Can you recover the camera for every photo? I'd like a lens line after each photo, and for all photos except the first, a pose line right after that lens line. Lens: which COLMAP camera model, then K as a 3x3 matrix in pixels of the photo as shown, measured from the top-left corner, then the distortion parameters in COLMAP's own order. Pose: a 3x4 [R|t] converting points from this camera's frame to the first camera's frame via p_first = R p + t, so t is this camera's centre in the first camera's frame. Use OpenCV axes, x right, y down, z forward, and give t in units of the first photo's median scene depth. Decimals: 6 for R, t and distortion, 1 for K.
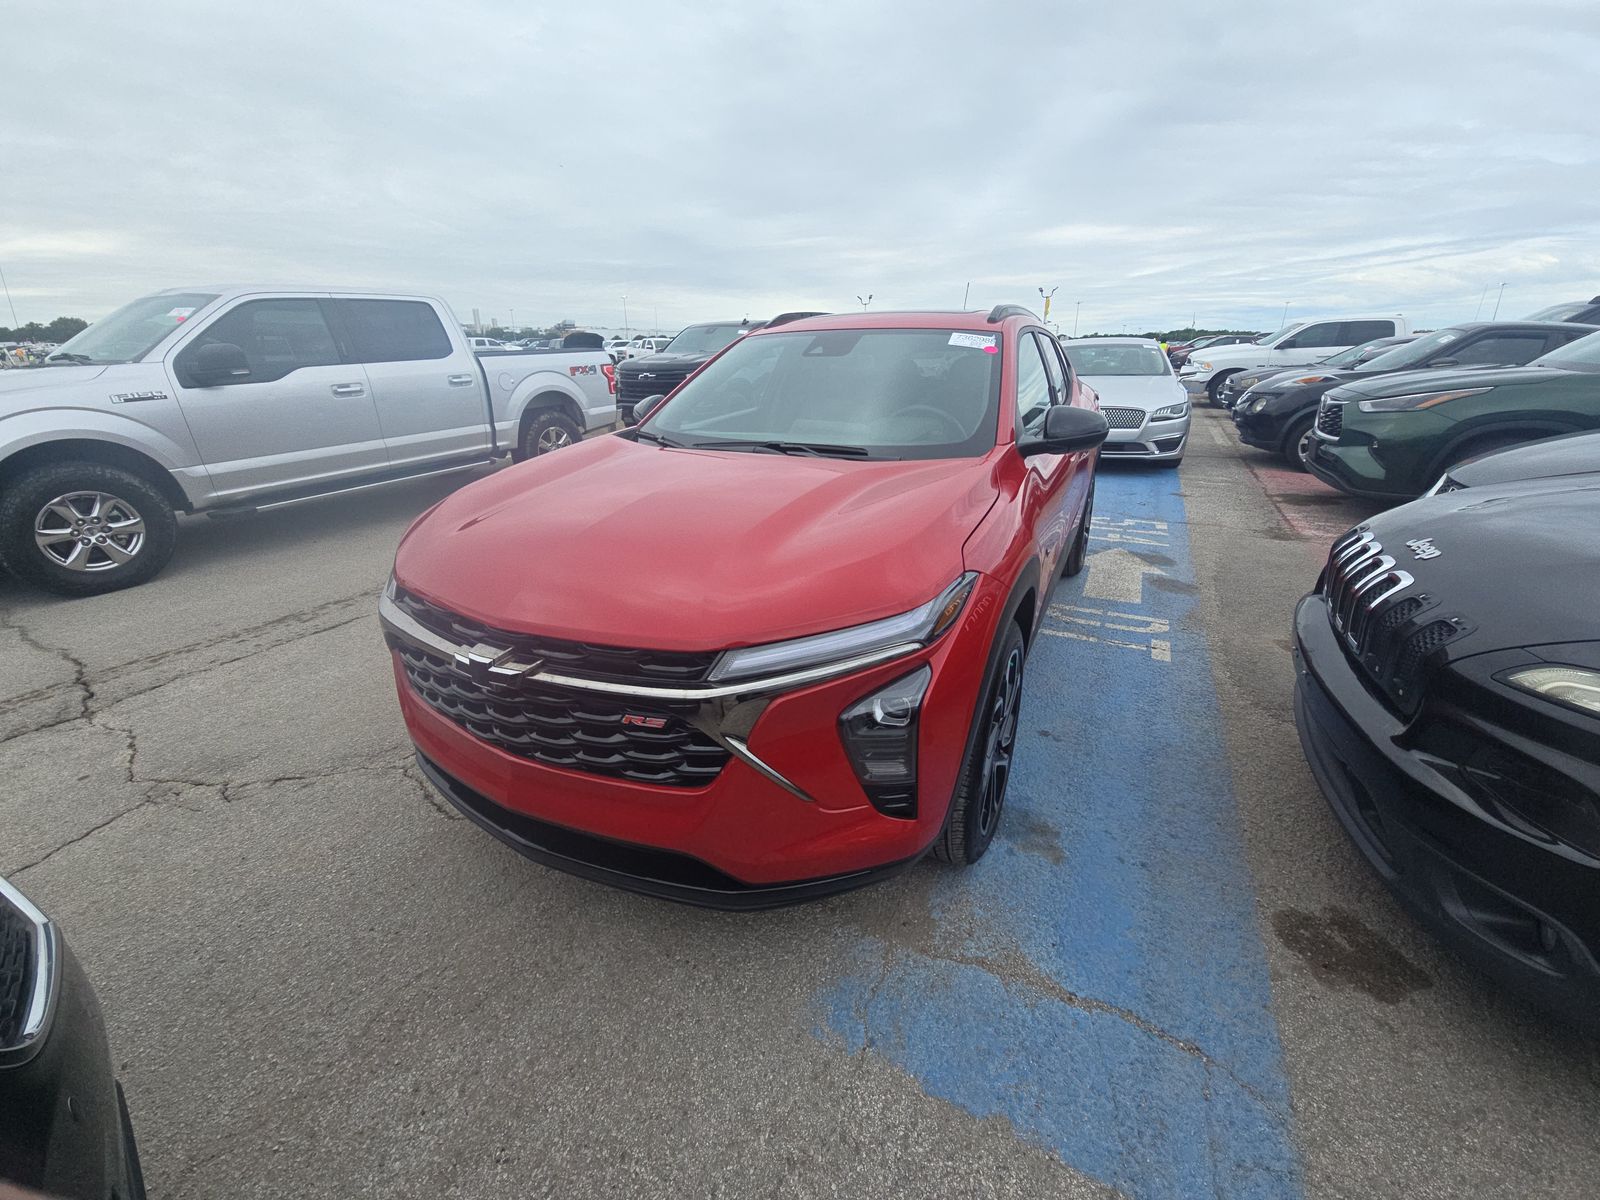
lens RADIAL K [[647.9, 0, 800.0], [0, 647.9, 600.0], [0, 0, 1]] dist [0.016404, -0.010219]
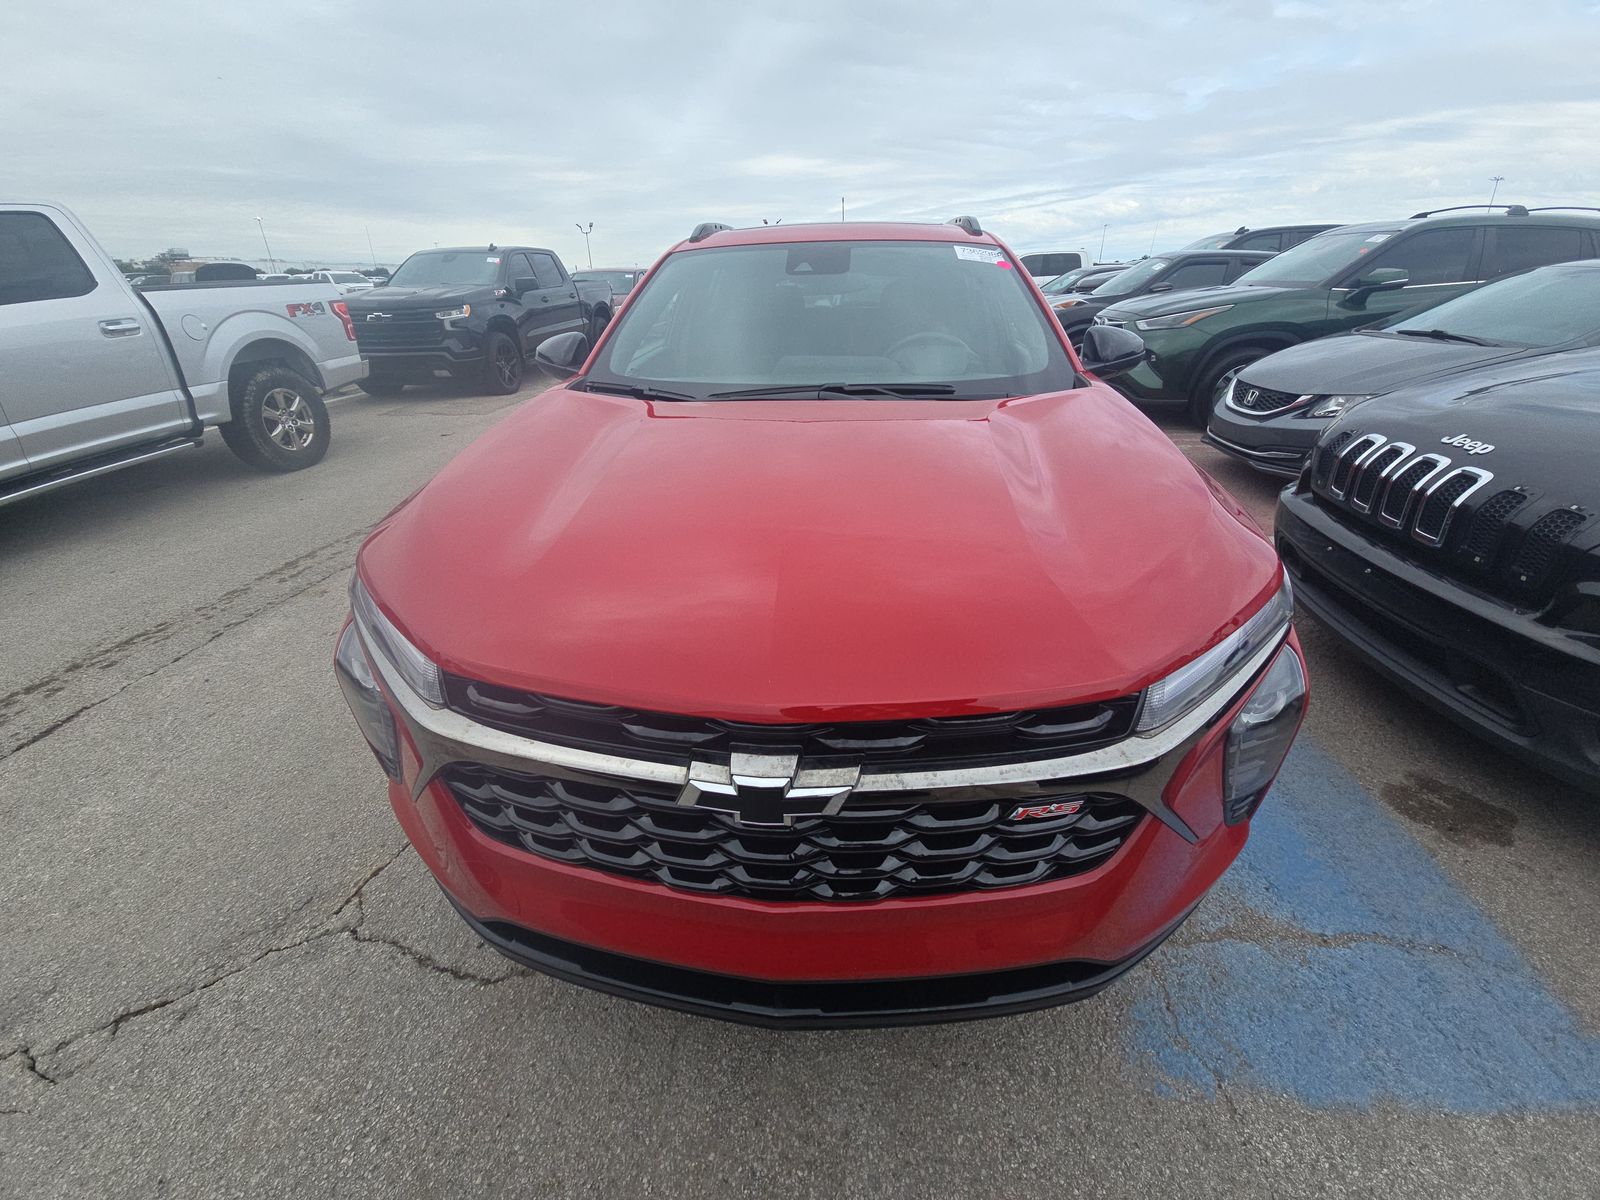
lens RADIAL K [[640.4, 0, 798.4], [0, 640.4, 595.9], [0, 0, 1]] dist [0.016156, -0.009699]
pose [[0.924026, -0.173531, 0.340680, -0.139985], [0.144784, 0.983521, 0.108273, -0.029794], [-0.353855, -0.050722, 0.933924, 0.100317]]
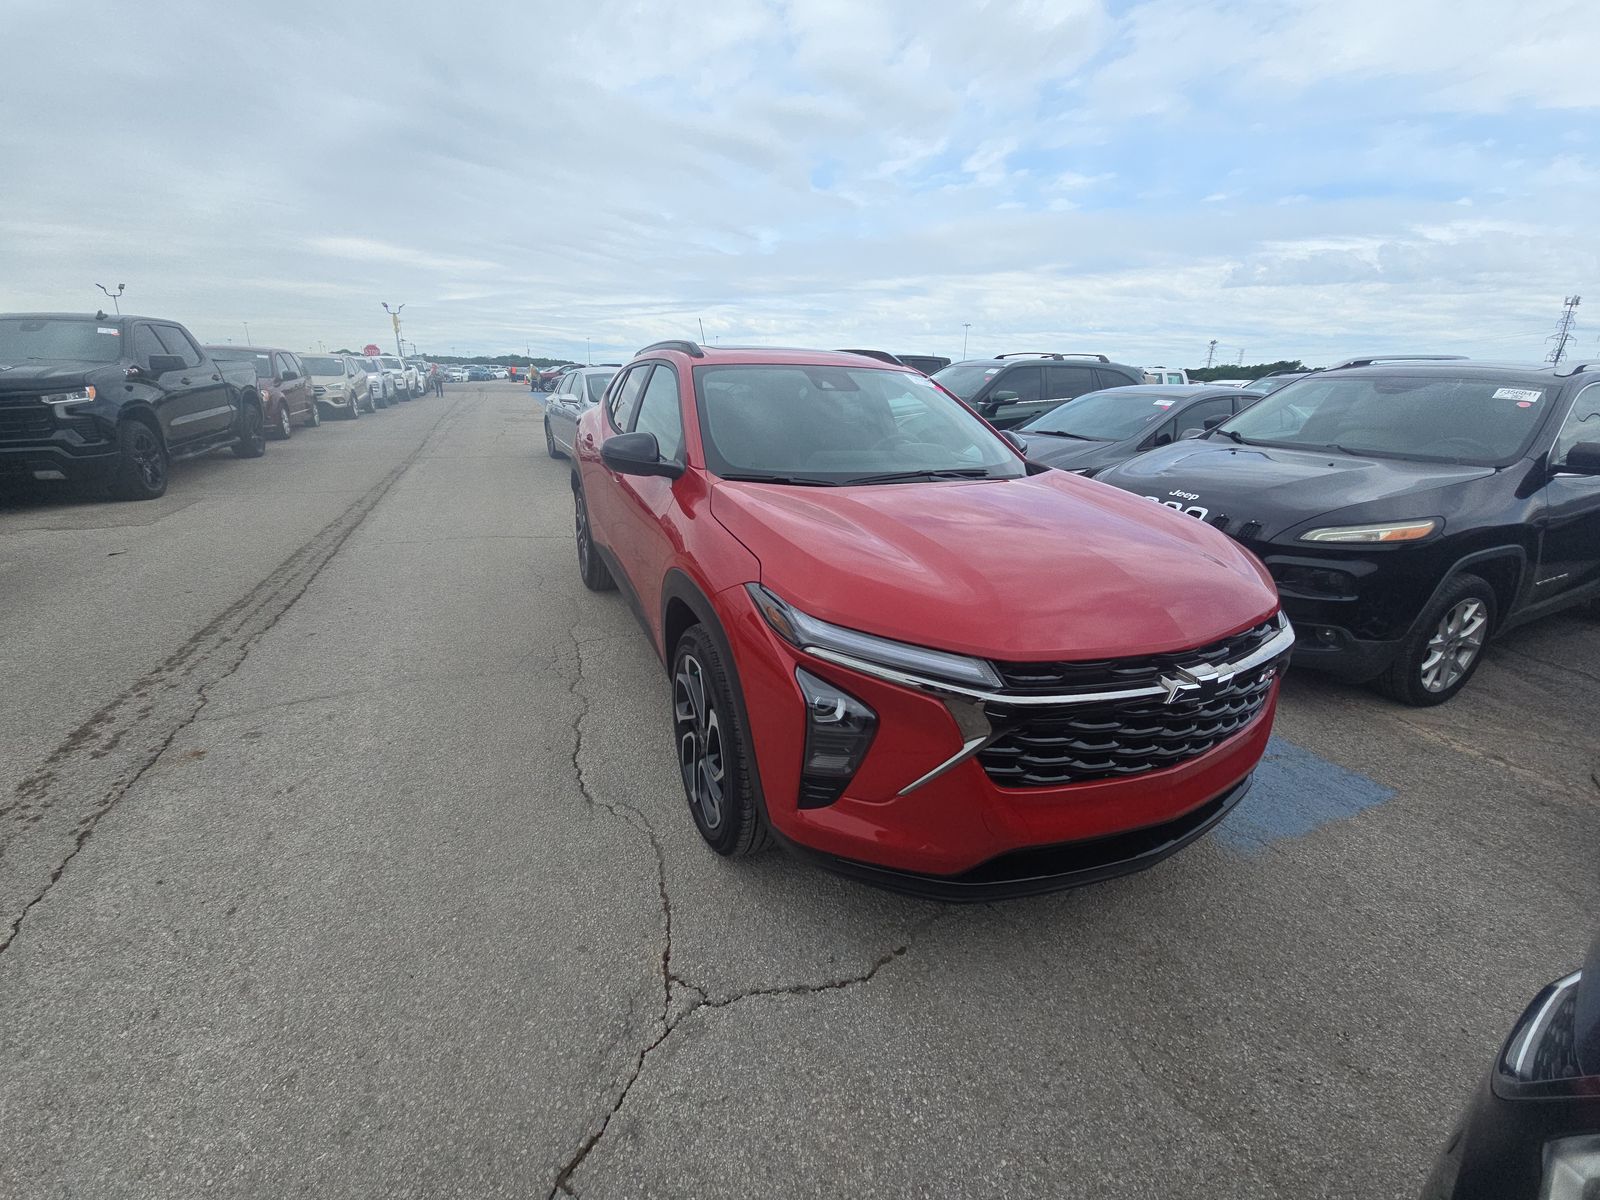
lens RADIAL K [[647.3, 0, 795.1], [0, 647.3, 603.8], [0, 0, 1]] dist [0.023407, -0.016506]
pose [[0.611105, -0.230931, 0.757114, -0.375768], [0.250133, 0.963823, 0.092085, -0.065913], [-0.750989, 0.133105, 0.646760, 0.176668]]
